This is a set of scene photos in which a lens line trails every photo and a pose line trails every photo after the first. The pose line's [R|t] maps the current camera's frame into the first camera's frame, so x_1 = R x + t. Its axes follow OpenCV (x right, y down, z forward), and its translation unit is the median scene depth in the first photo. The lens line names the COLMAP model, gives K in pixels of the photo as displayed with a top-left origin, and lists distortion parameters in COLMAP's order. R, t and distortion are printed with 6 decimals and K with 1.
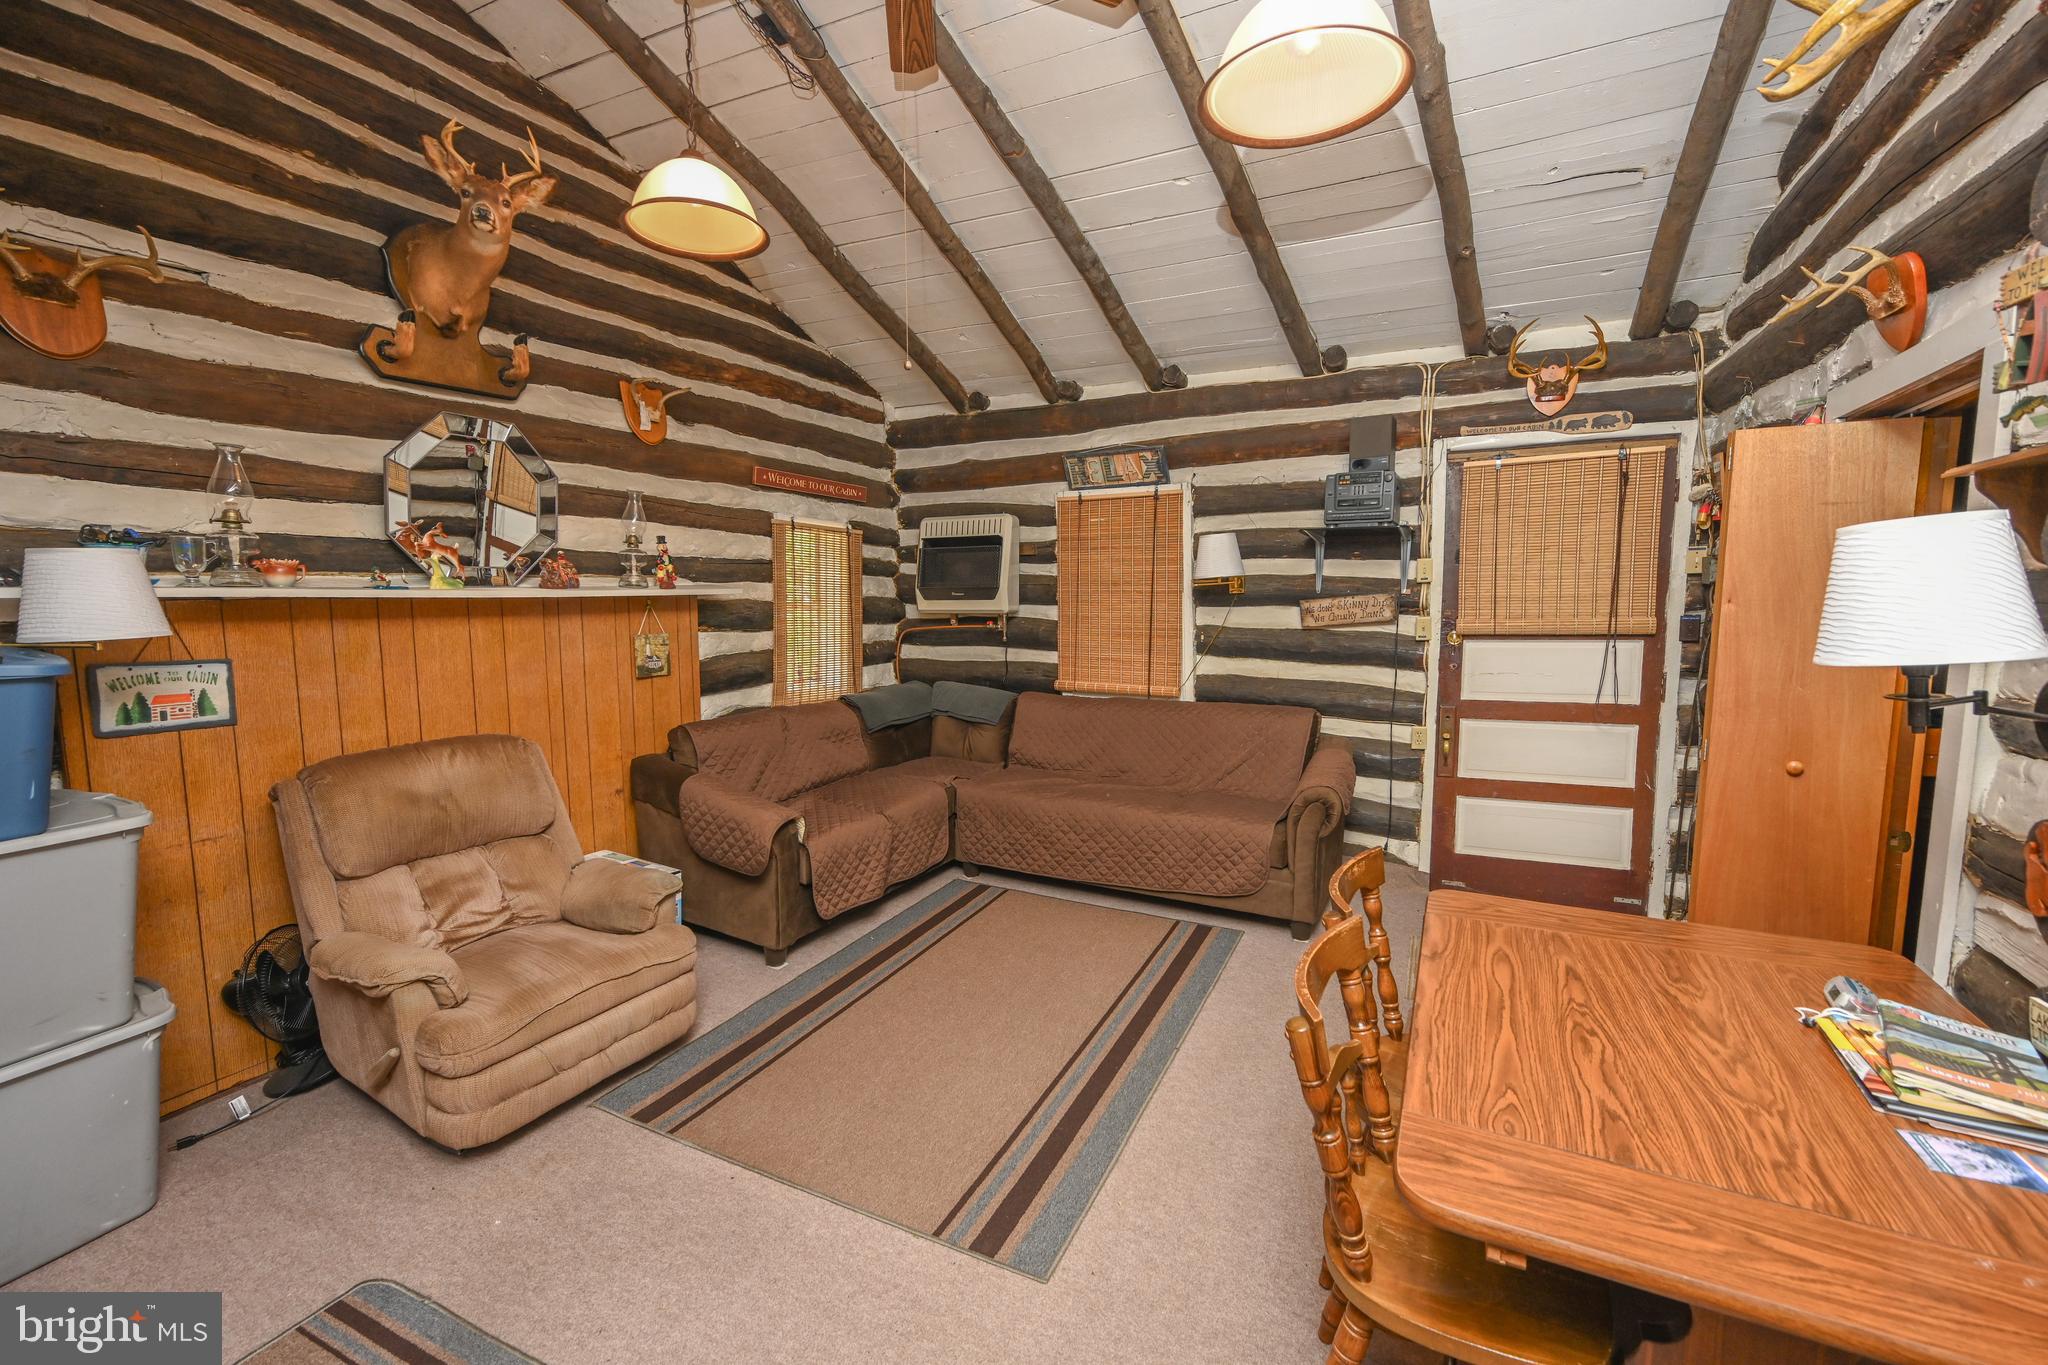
lens RADIAL K [[872.8, 0, 1024.0], [0, 872.8, 682.5], [0, 0, 1]] dist [0.001806, 0.000536]
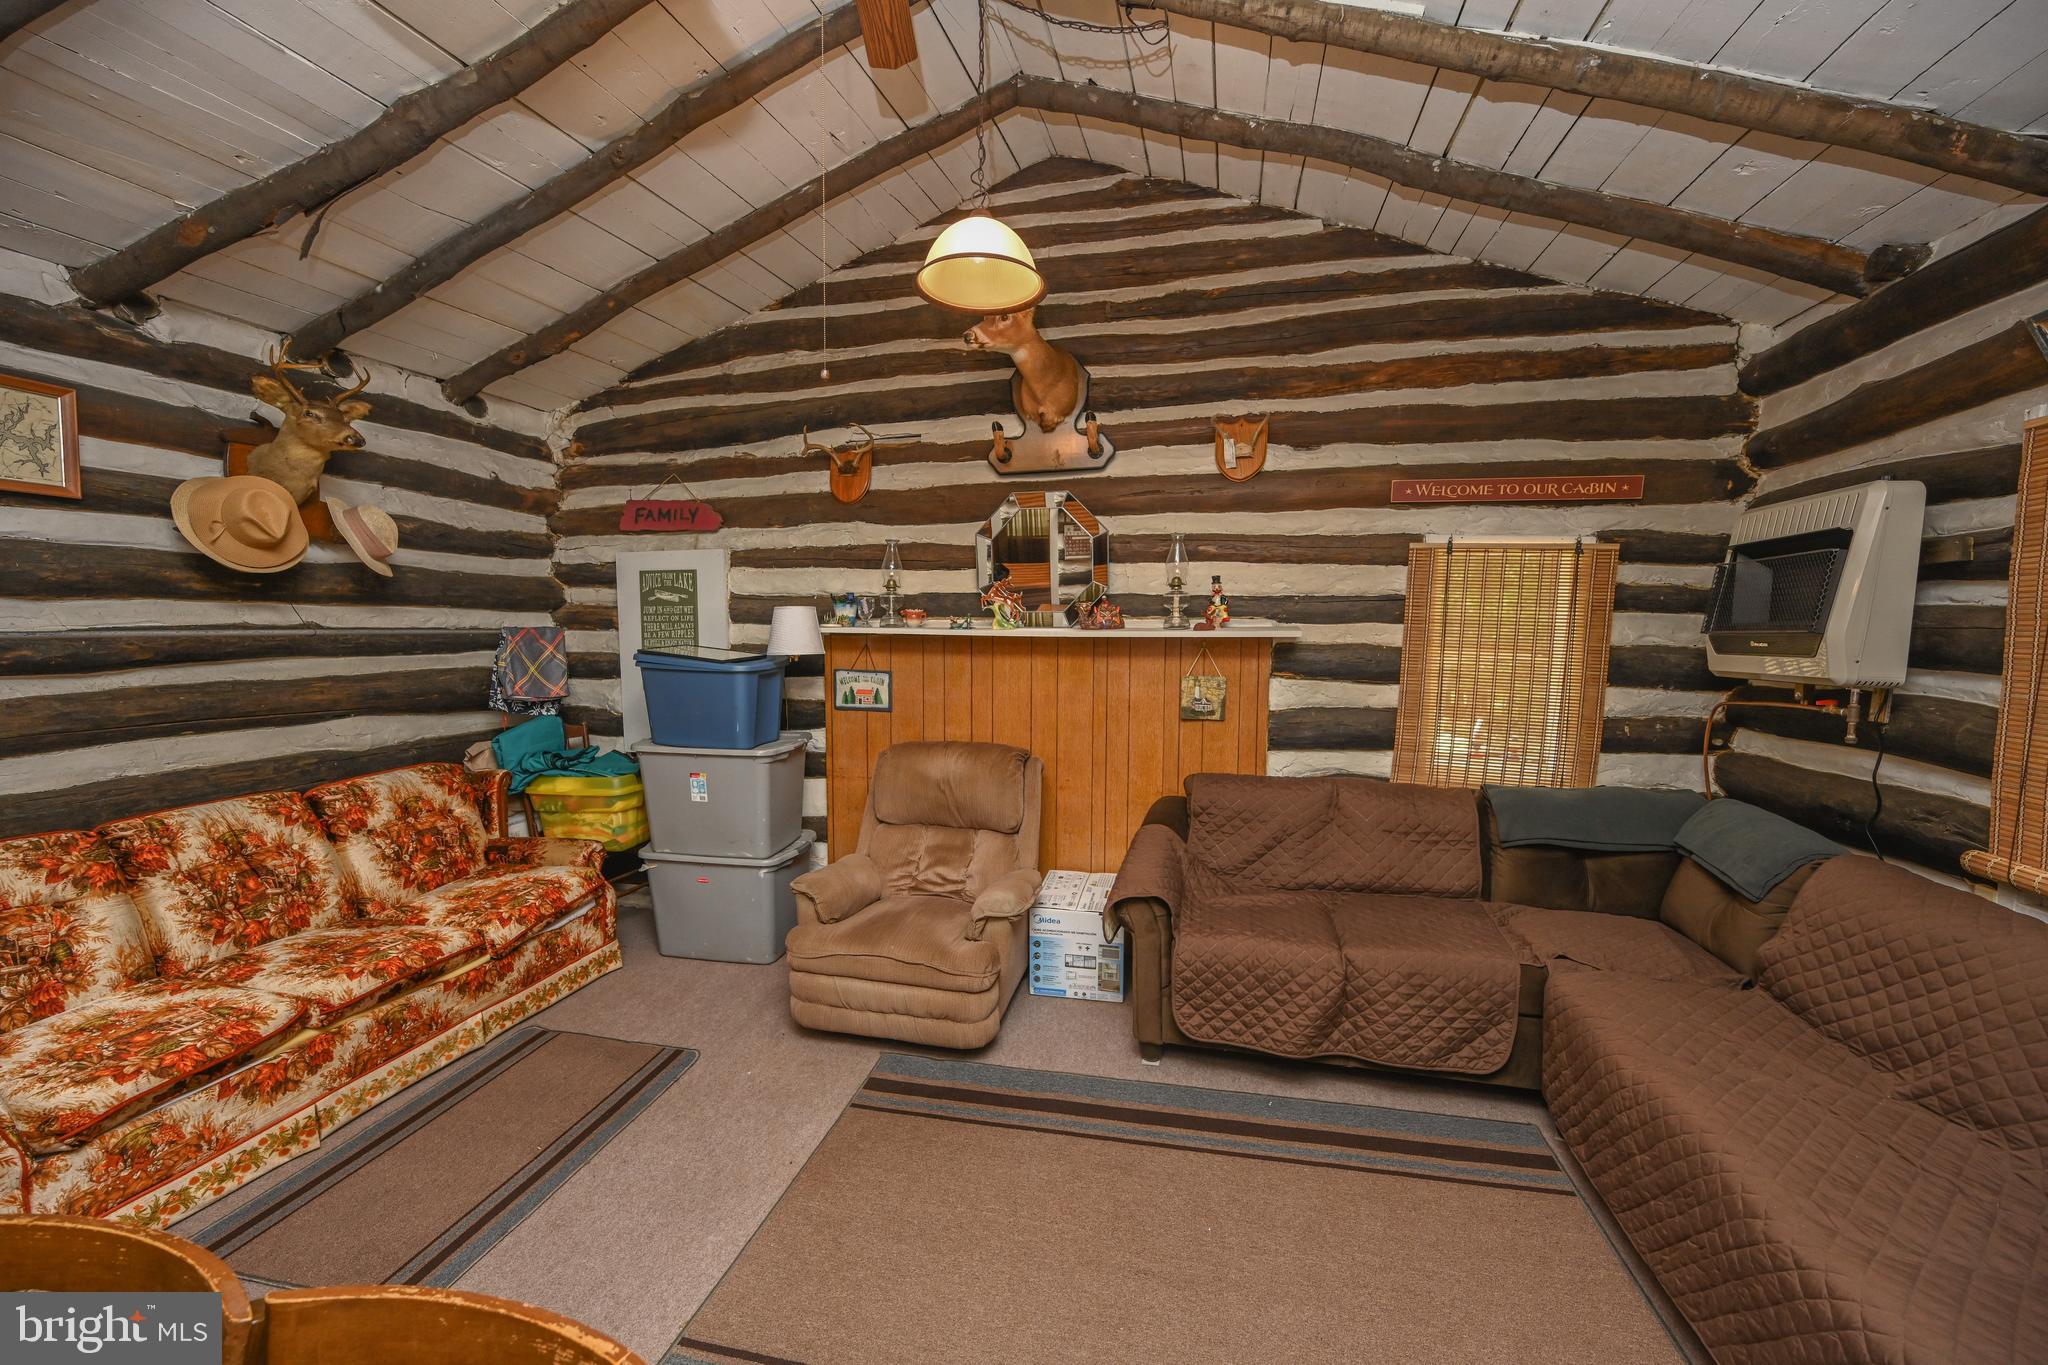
lens RADIAL K [[820.1, 0, 1024.0], [0, 820.1, 682.5], [0, 0, 1]] dist [-0.002597, -0.000468]
pose [[0.228570, 0.071022, -0.970933, 0.411510], [-0.108789, 0.992952, 0.047023, -0.068739], [0.967430, 0.094879, 0.234685, 0.579341]]
